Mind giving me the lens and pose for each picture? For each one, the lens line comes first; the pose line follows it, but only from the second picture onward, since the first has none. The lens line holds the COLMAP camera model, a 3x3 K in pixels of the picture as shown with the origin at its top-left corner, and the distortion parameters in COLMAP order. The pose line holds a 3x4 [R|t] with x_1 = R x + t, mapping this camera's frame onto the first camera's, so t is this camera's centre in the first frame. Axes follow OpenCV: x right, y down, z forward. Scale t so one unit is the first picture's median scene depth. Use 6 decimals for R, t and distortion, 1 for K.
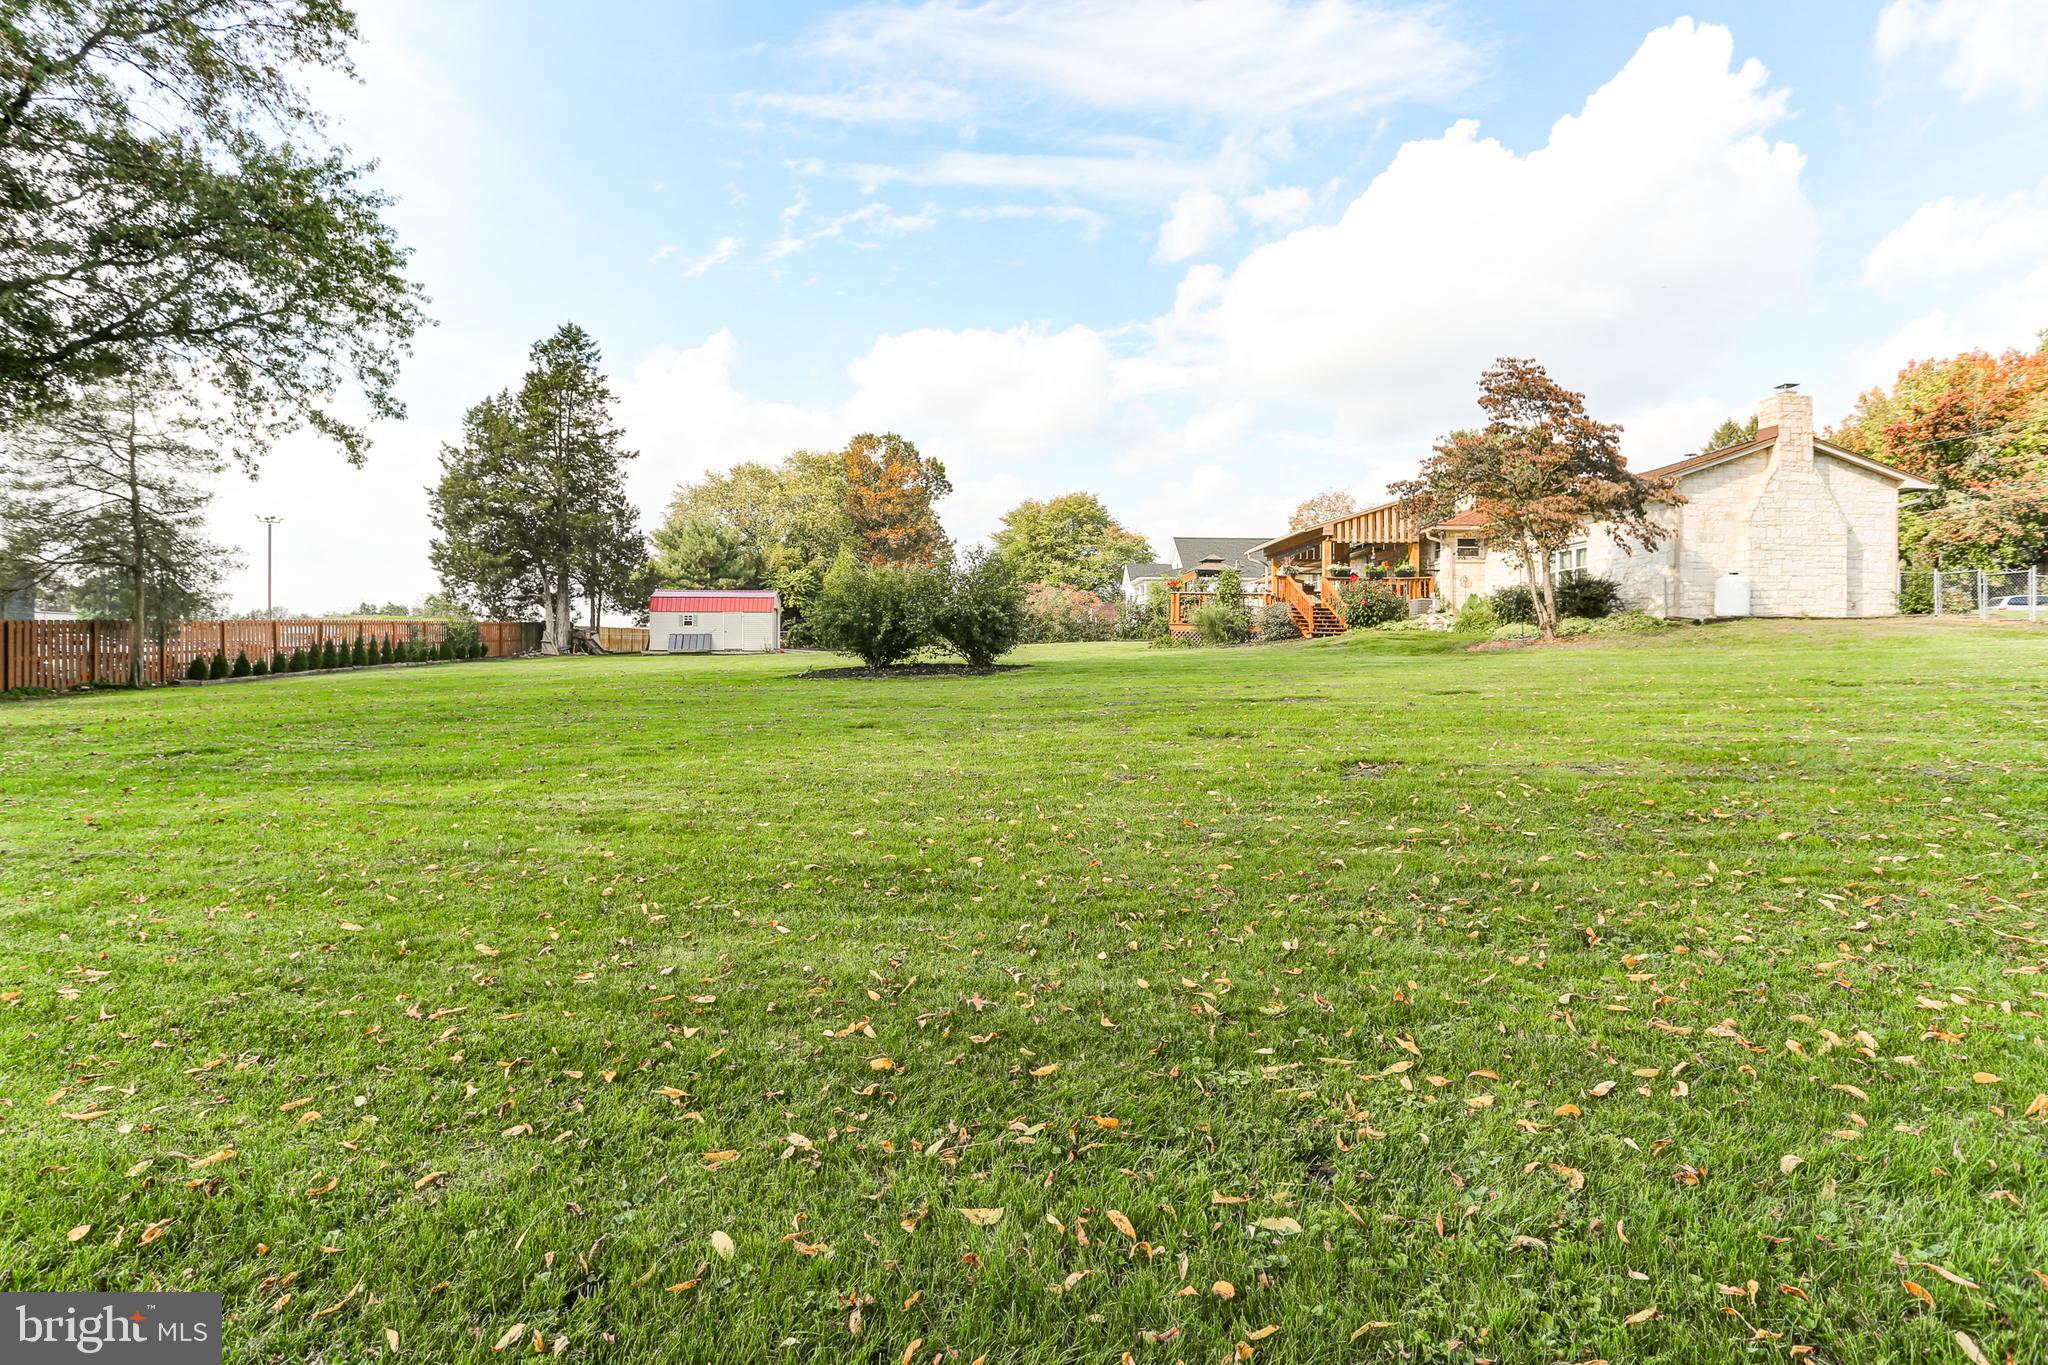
lens RADIAL K [[1063.7, 0, 1005.1], [0, 1063.7, 663.2], [0, 0, 1]] dist [-0.062725, 0.038208]
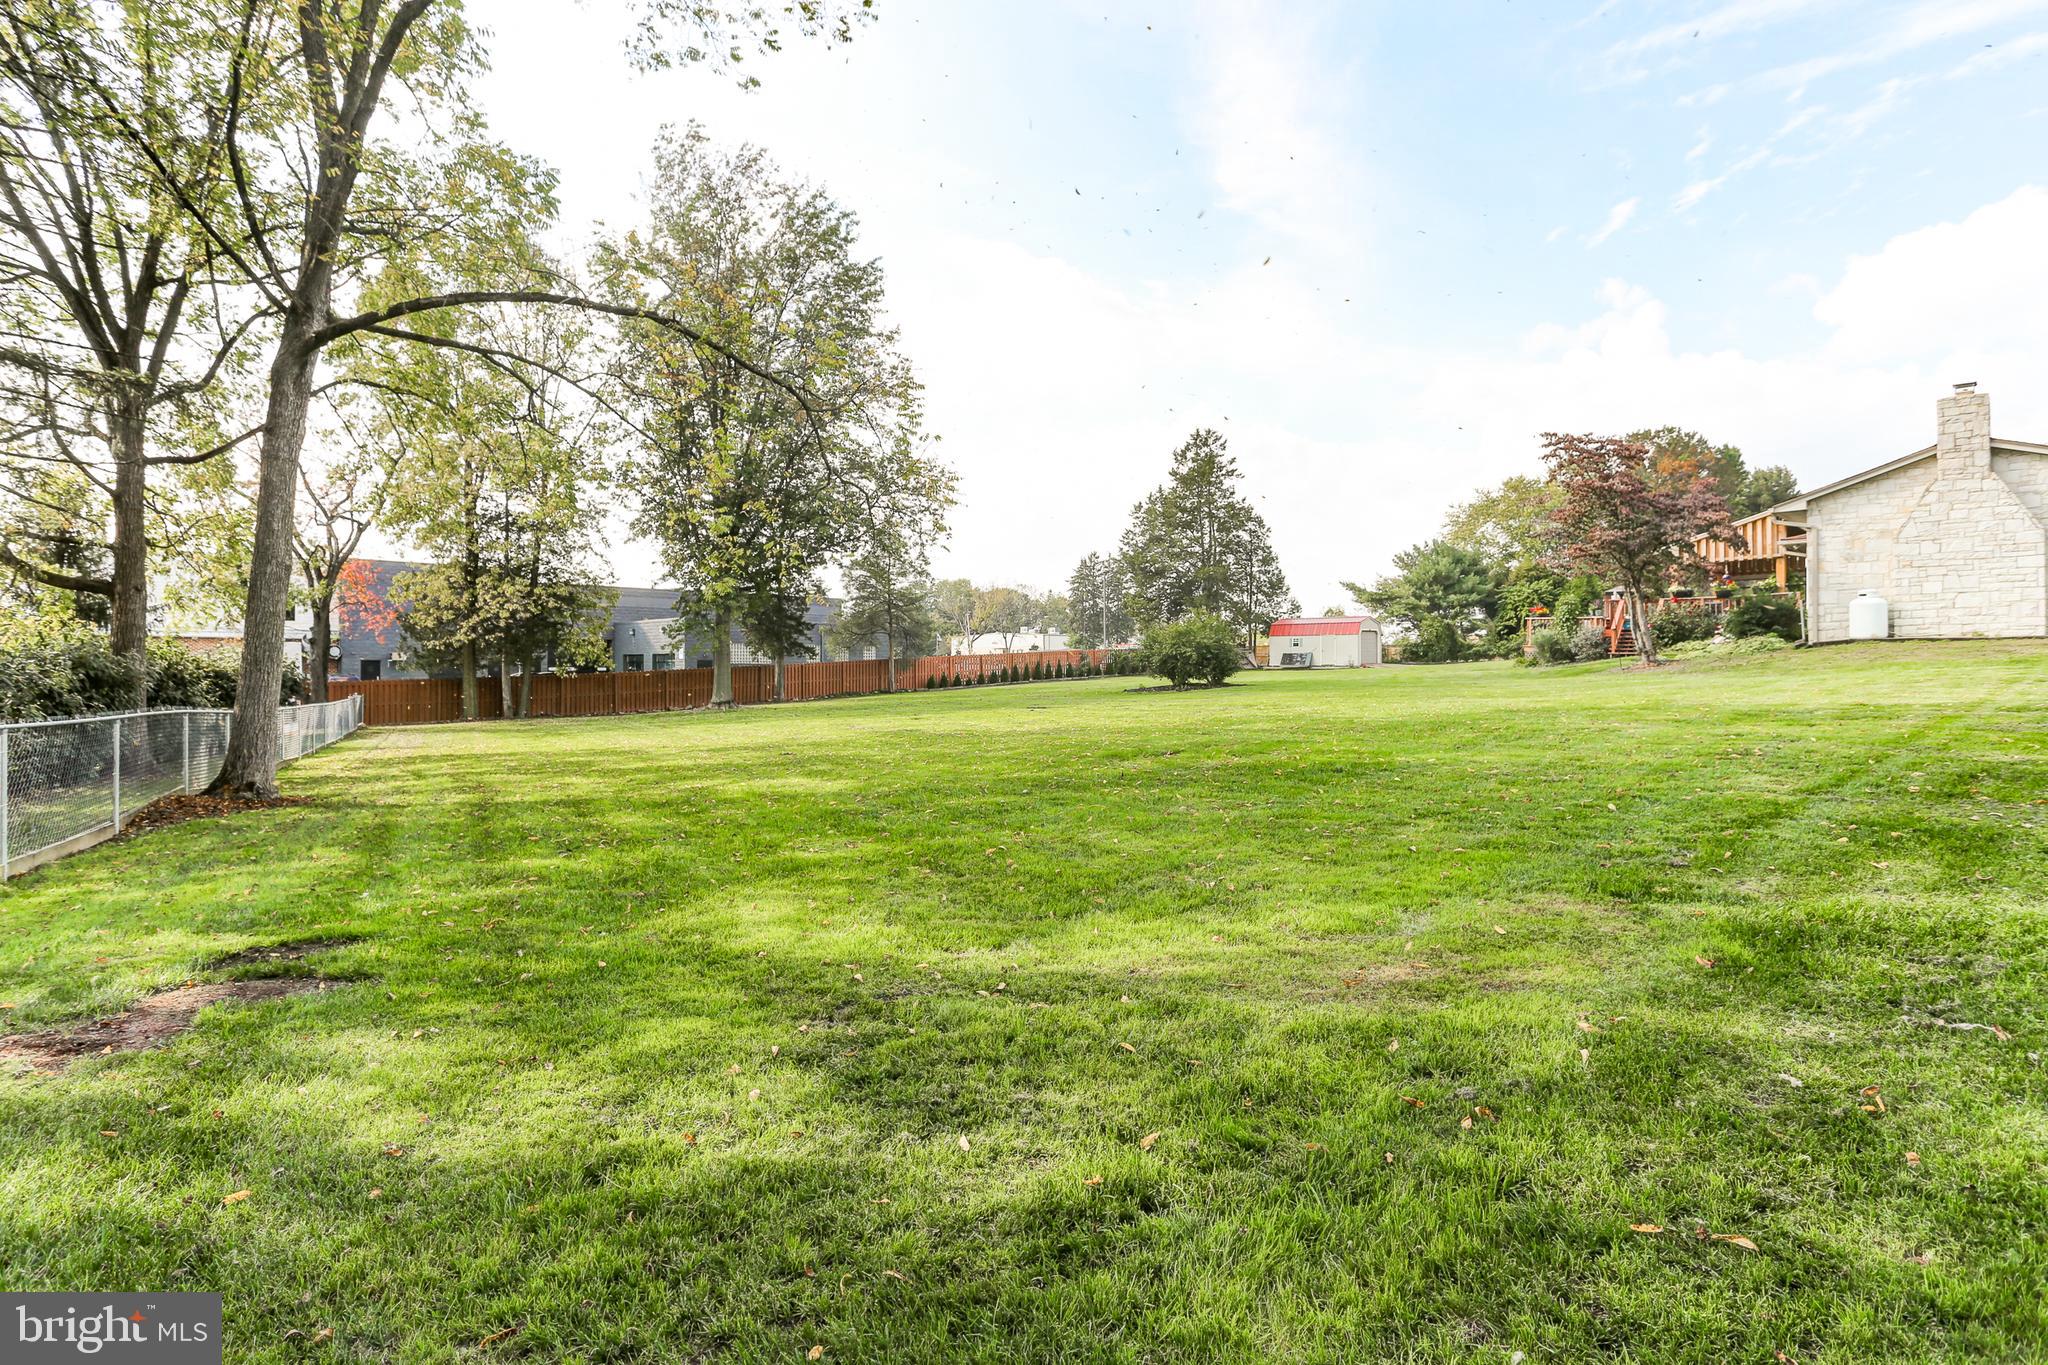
lens RADIAL K [[1159.2, 0, 1003.9], [0, 1159.2, 665.7], [0, 0, 1]] dist [-0.051748, 0.038034]
pose [[0.635582, -0.004505, -0.772020, 0.553055], [0.004313, 0.999988, -0.002285, -0.011468], [0.772021, -0.001877, 0.635594, -0.161766]]
